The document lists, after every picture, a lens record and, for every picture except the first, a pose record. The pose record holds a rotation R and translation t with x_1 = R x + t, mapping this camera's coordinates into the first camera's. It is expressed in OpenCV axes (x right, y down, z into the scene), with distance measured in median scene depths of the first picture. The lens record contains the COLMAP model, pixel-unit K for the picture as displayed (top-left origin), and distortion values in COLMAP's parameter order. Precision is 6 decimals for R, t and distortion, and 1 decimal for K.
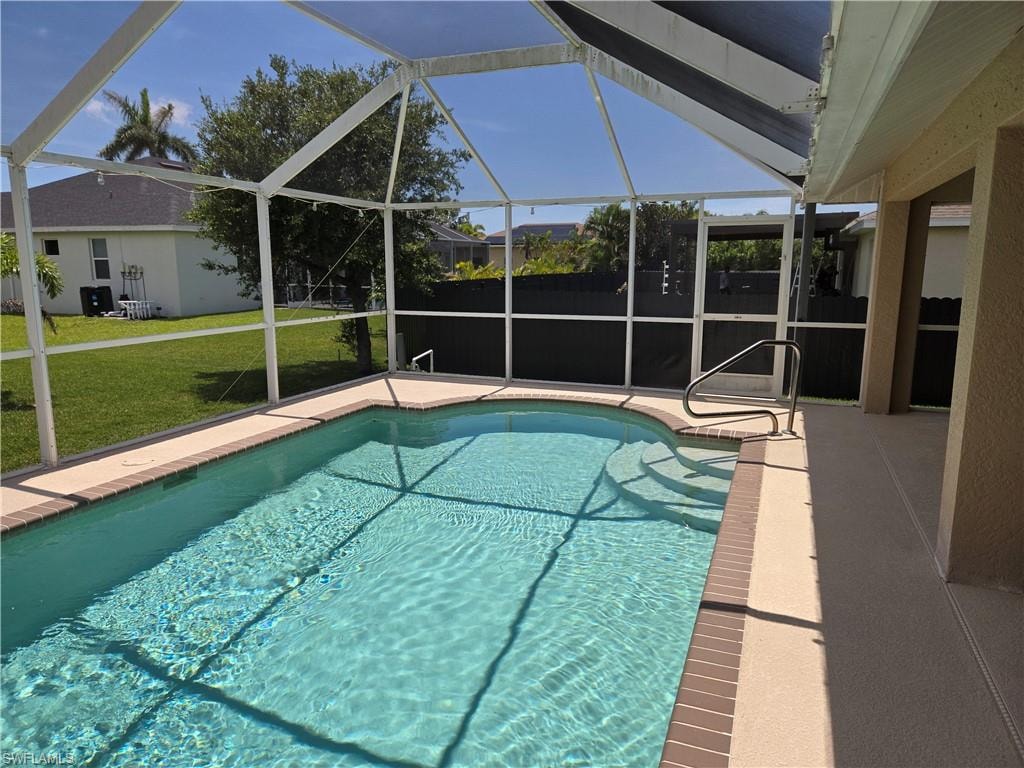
lens RADIAL K [[688.9, 0, 514.1], [0, 688.9, 384.5], [0, 0, 1]] dist [0.033828, -0.018644]
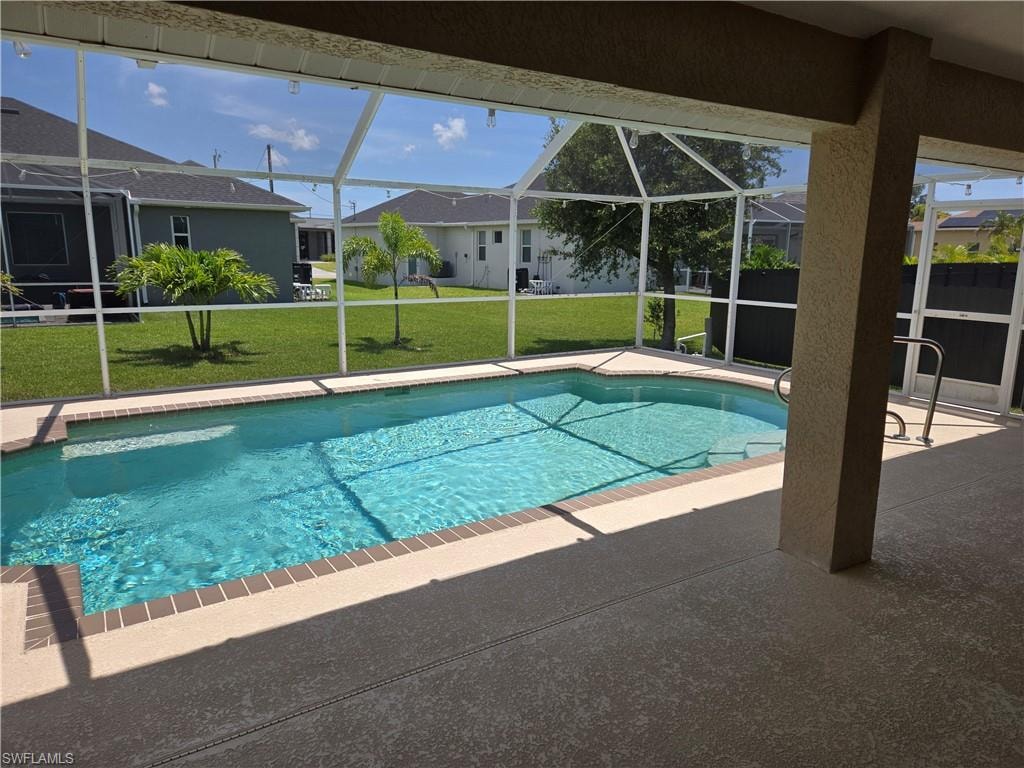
lens RADIAL K [[697.8, 0, 509.4], [0, 697.8, 386.8], [0, 0, 1]] dist [0.007475, -0.001360]
pose [[0.801528, 0.122184, -0.585341, 0.499422], [-0.110242, 0.992316, 0.056178, 0.008875], [0.587707, 0.019501, 0.808838, -0.076783]]
